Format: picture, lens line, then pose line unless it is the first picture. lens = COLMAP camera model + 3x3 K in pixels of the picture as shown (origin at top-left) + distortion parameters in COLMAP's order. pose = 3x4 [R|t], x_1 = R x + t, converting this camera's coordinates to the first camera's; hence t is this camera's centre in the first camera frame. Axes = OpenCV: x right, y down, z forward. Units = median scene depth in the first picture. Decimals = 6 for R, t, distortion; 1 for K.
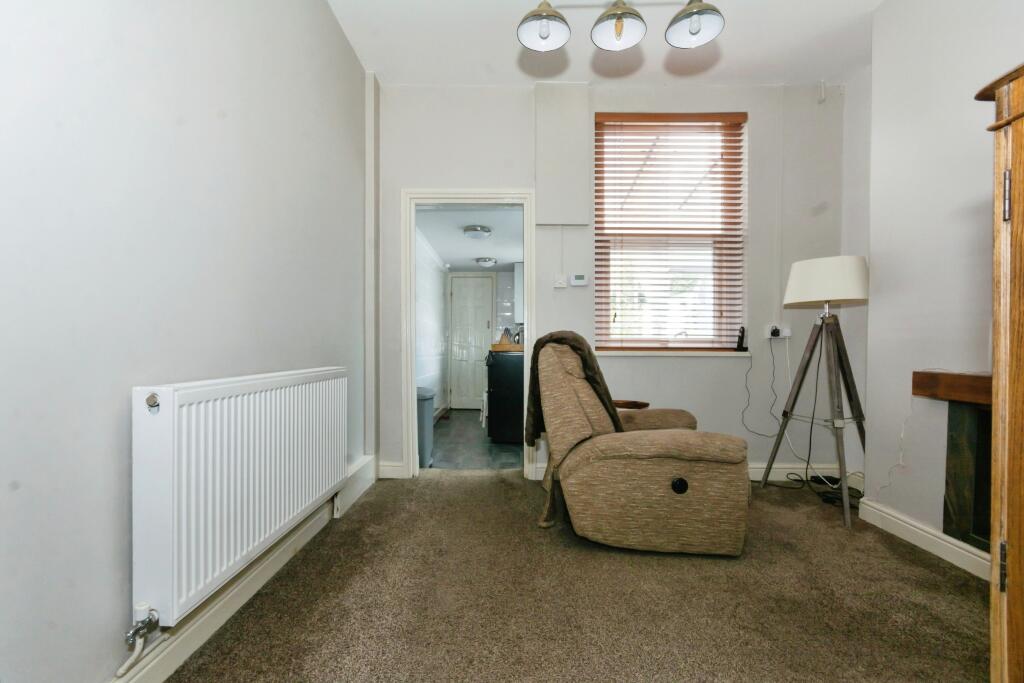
lens RADIAL K [[450.9, 0, 510.2], [0, 450.9, 345.6], [0, 0, 1]] dist [-0.011242, -0.000535]
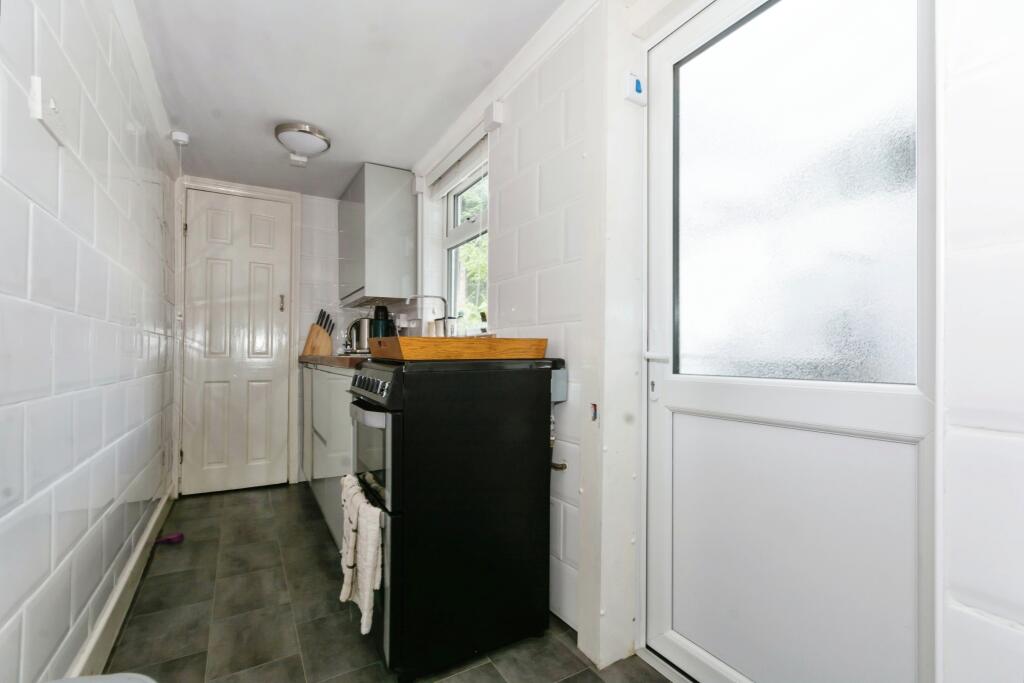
lens RADIAL K [[450.9, 0, 513.5], [0, 450.9, 341.5], [0, 0, 1]] dist [-0.011242, -0.000535]
pose [[0.853739, 0.008869, 0.520626, -0.086599], [0.001354, 0.999814, -0.019252, 0.005333], [-0.520700, 0.017141, 0.853568, 0.484367]]
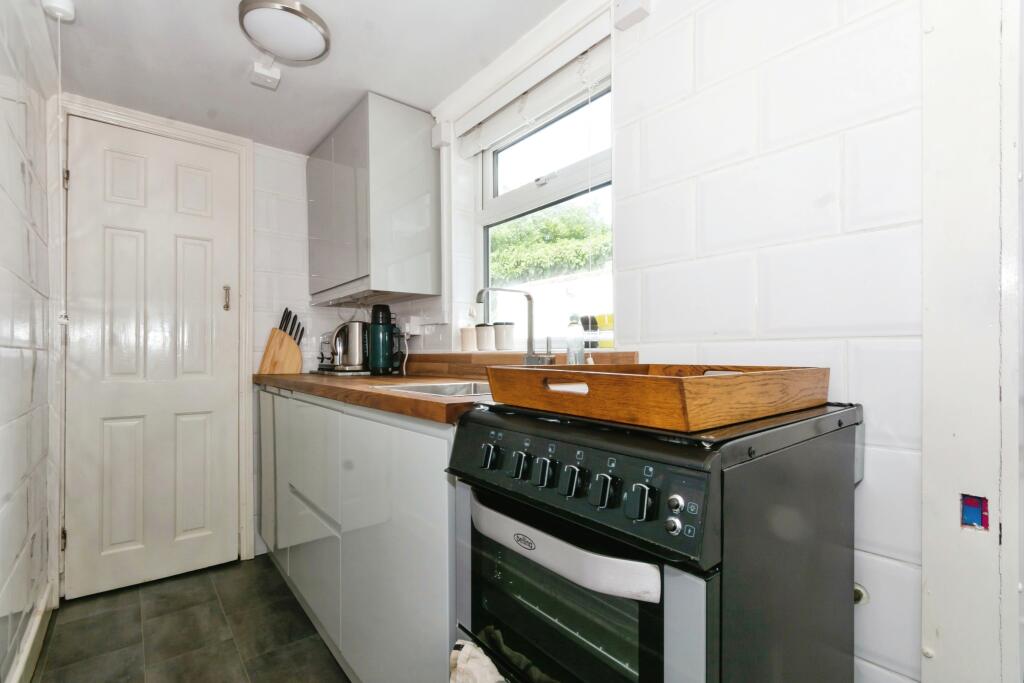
lens RADIAL K [[450.9, 0, 512.7], [0, 450.9, 351.4], [0, 0, 1]] dist [-0.011242, -0.000535]
pose [[0.760274, 0.001788, 0.649600, -0.102423], [0.000837, 0.999993, -0.003732, -0.004839], [-0.649602, 0.003381, 0.760267, 0.638012]]
